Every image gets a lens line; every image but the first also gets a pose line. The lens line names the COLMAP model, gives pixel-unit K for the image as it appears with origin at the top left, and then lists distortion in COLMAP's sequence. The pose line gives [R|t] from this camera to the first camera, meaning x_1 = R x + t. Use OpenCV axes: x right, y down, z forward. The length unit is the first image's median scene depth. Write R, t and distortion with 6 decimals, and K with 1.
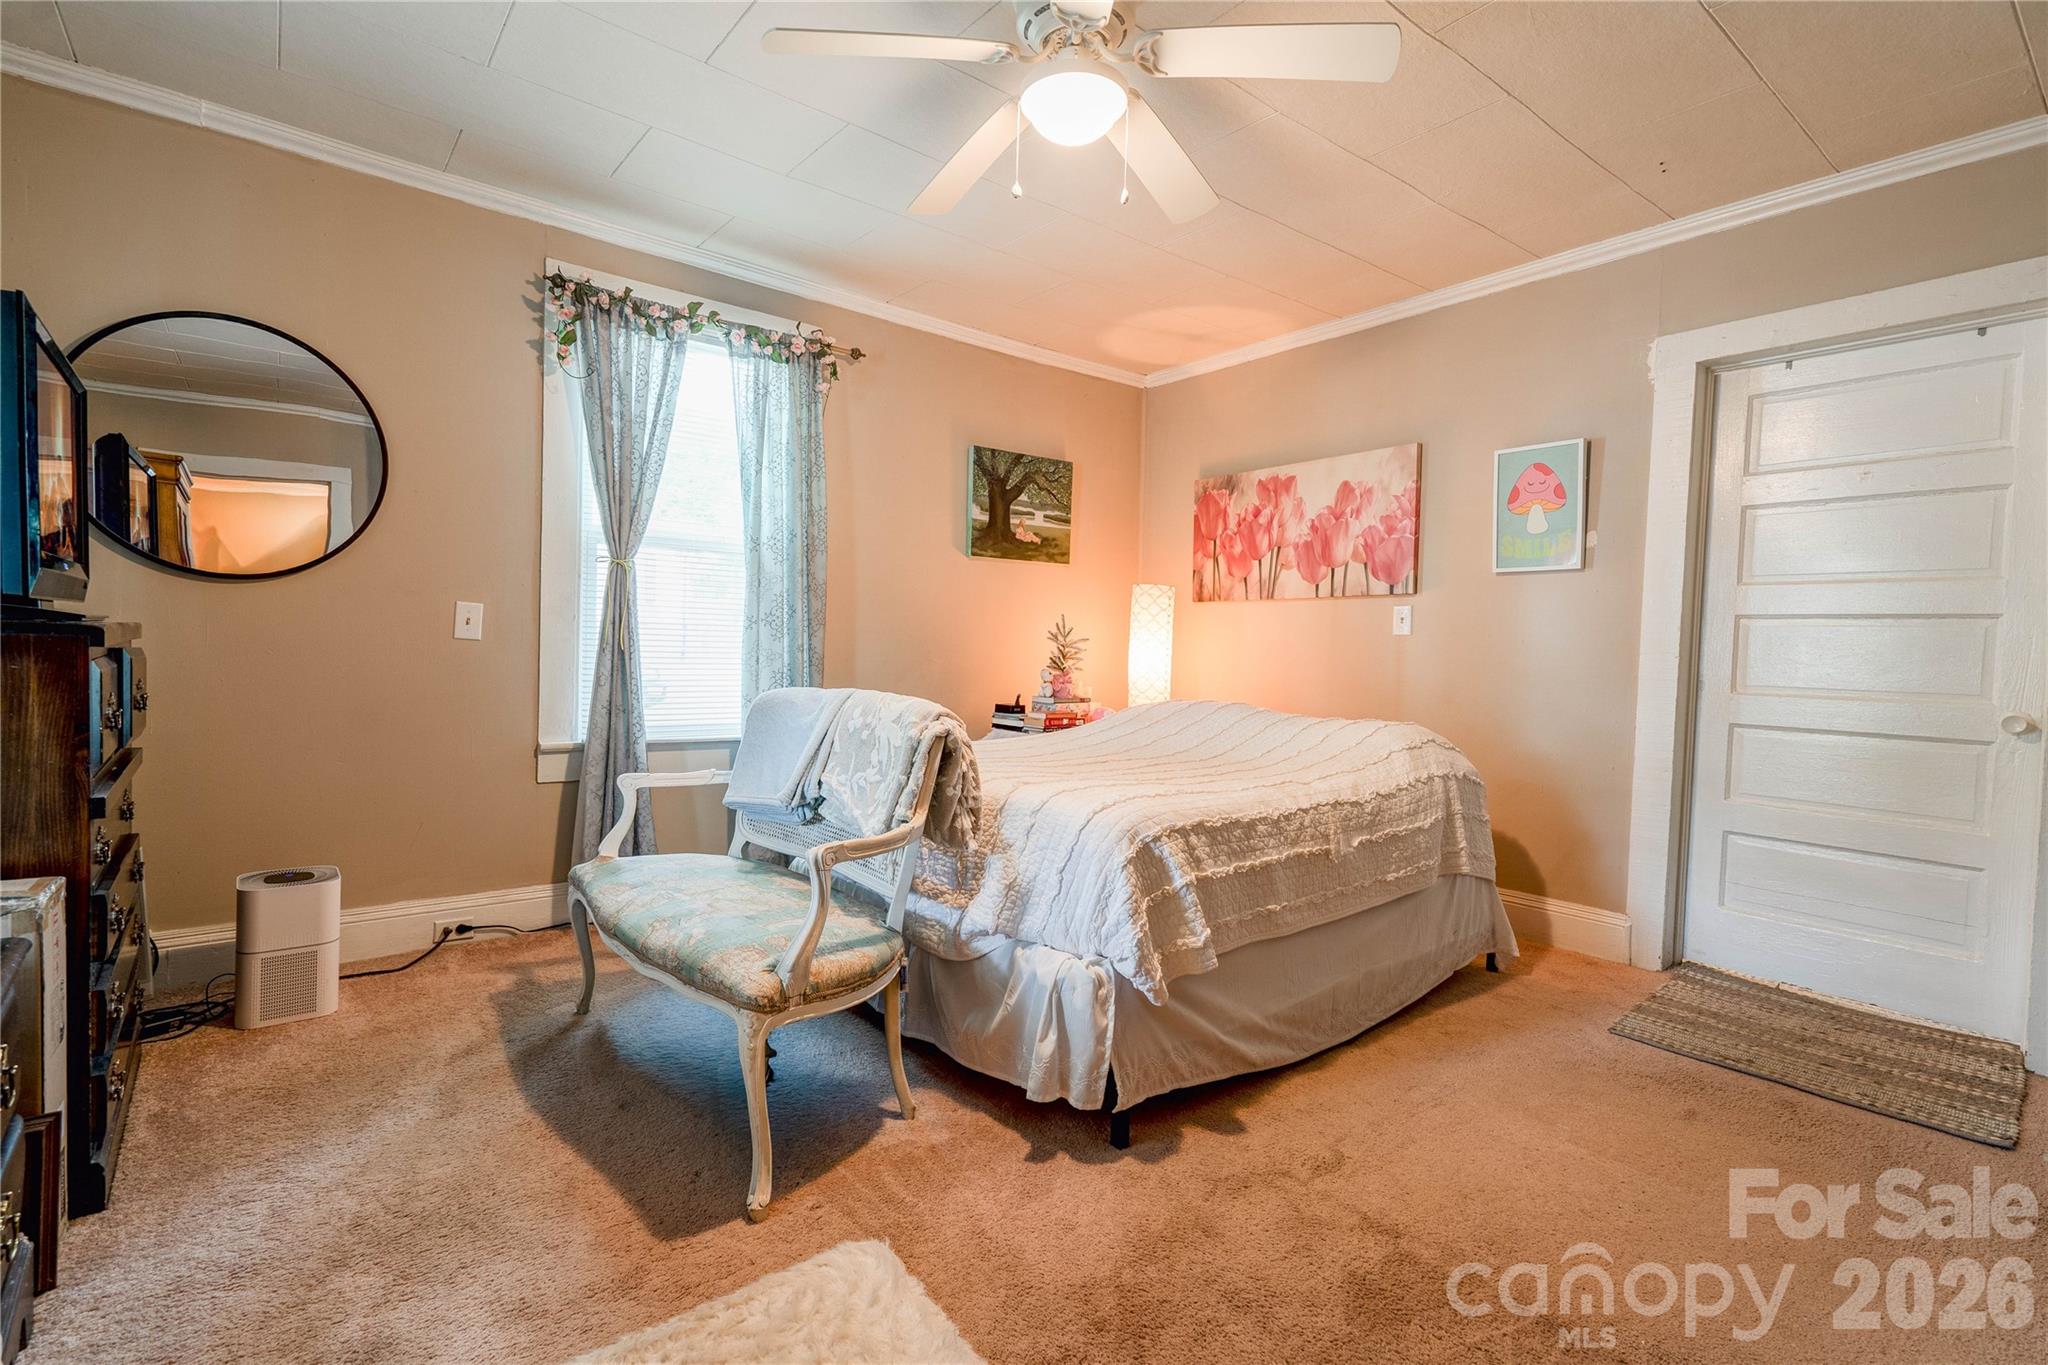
lens RADIAL K [[941.9, 0, 1016.4], [0, 941.9, 680.4], [0, 0, 1]] dist [-0.003023, 0.011633]
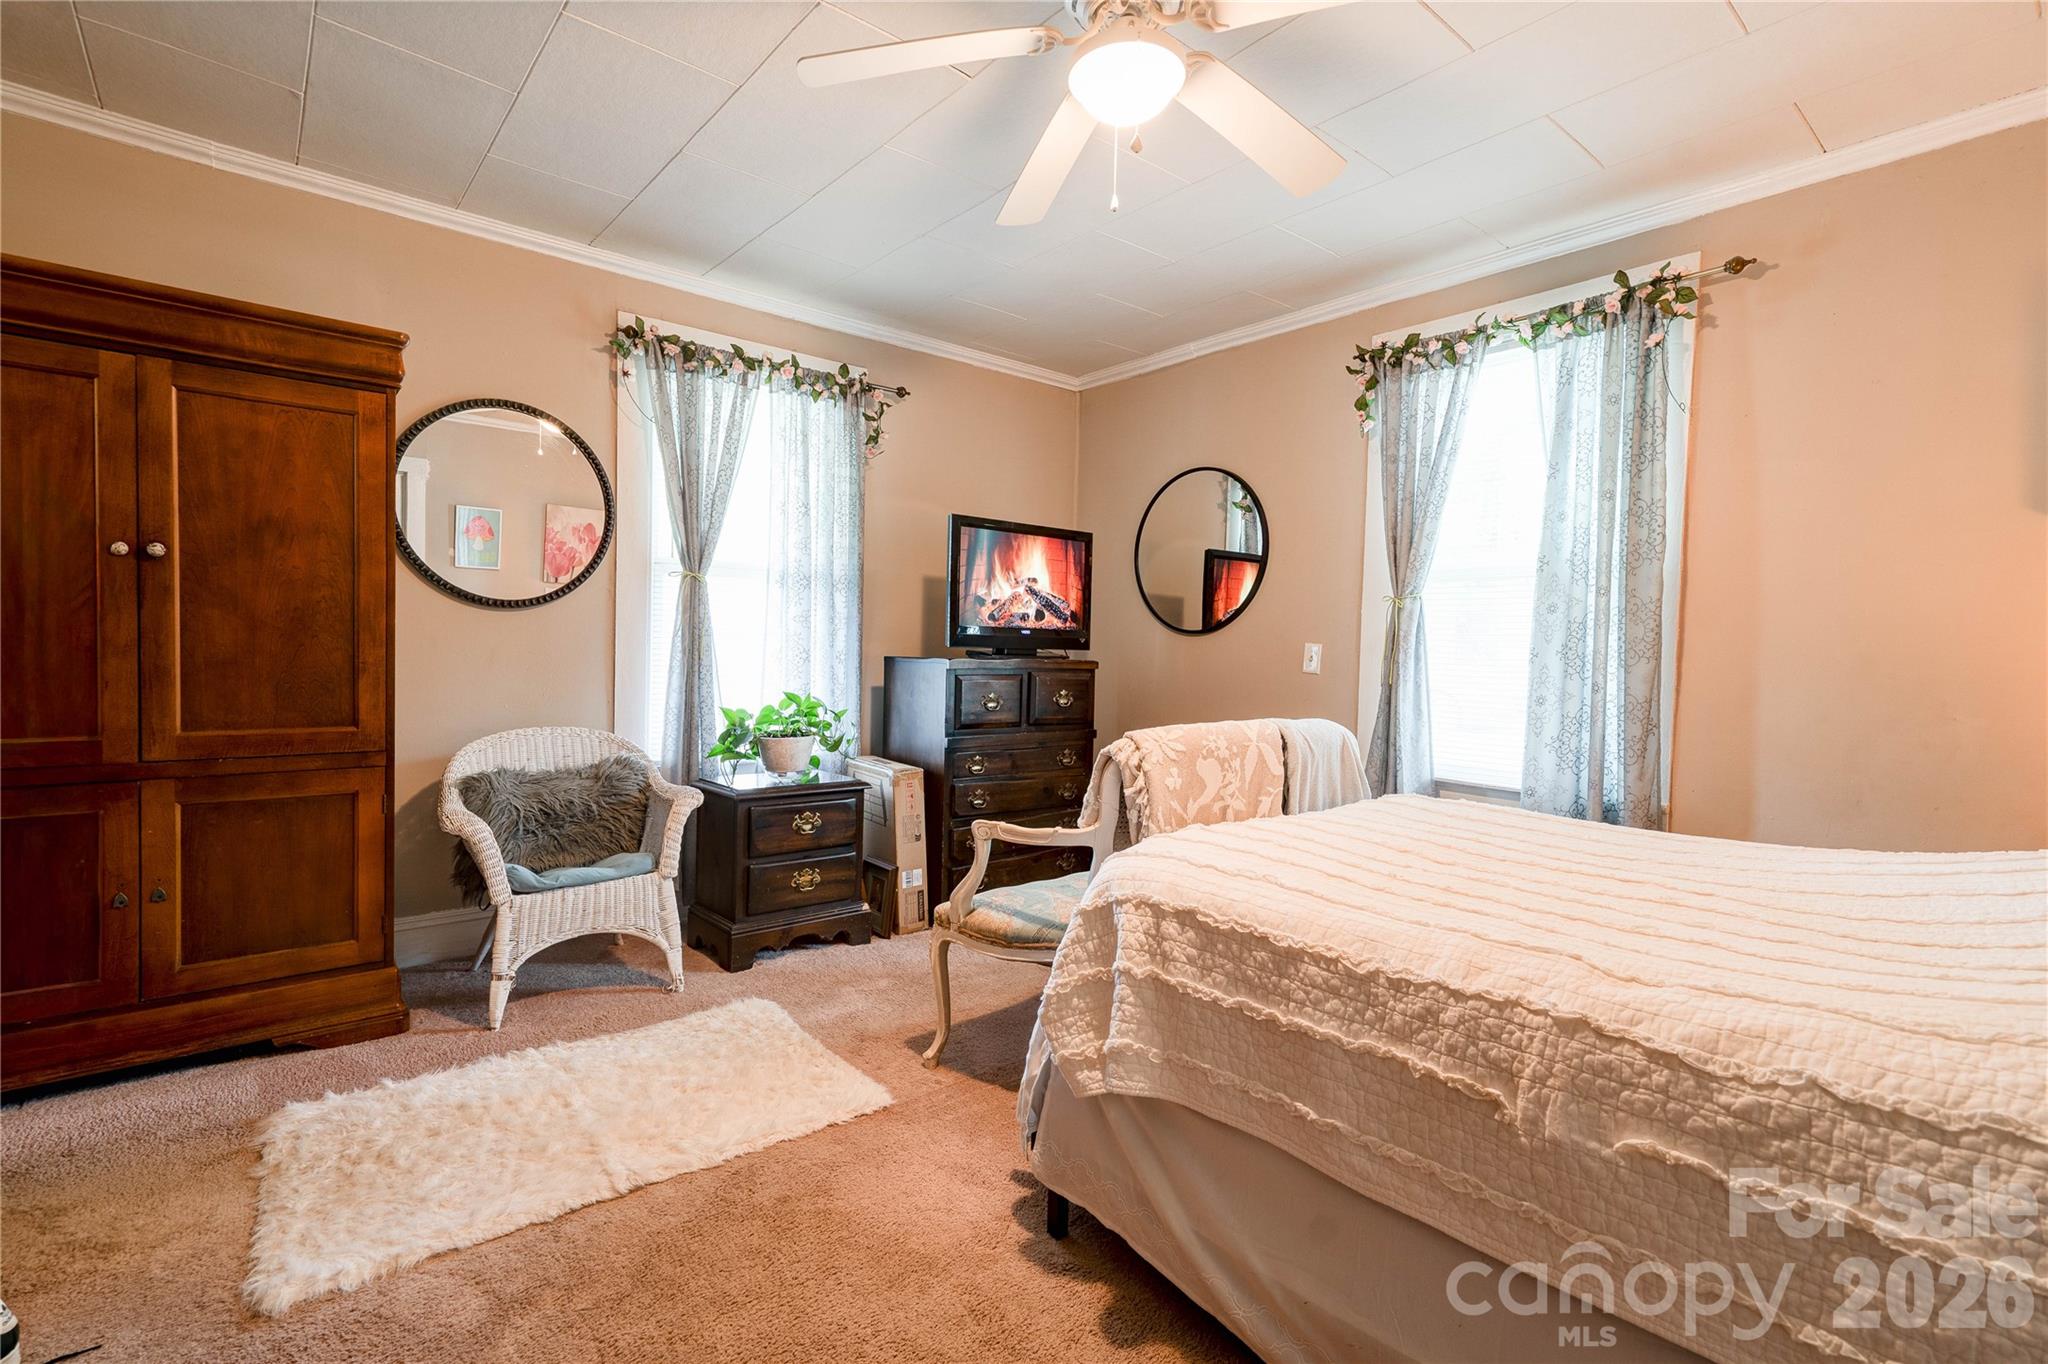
lens RADIAL K [[941.9, 0, 1016.4], [0, 941.9, 679.9], [0, 0, 1]] dist [-0.003023, 0.011633]
pose [[0.021810, 0.002237, -0.999760, 0.822552], [-0.064239, 0.997934, 0.000831, -0.014764], [0.997696, 0.064206, 0.021909, 0.761215]]
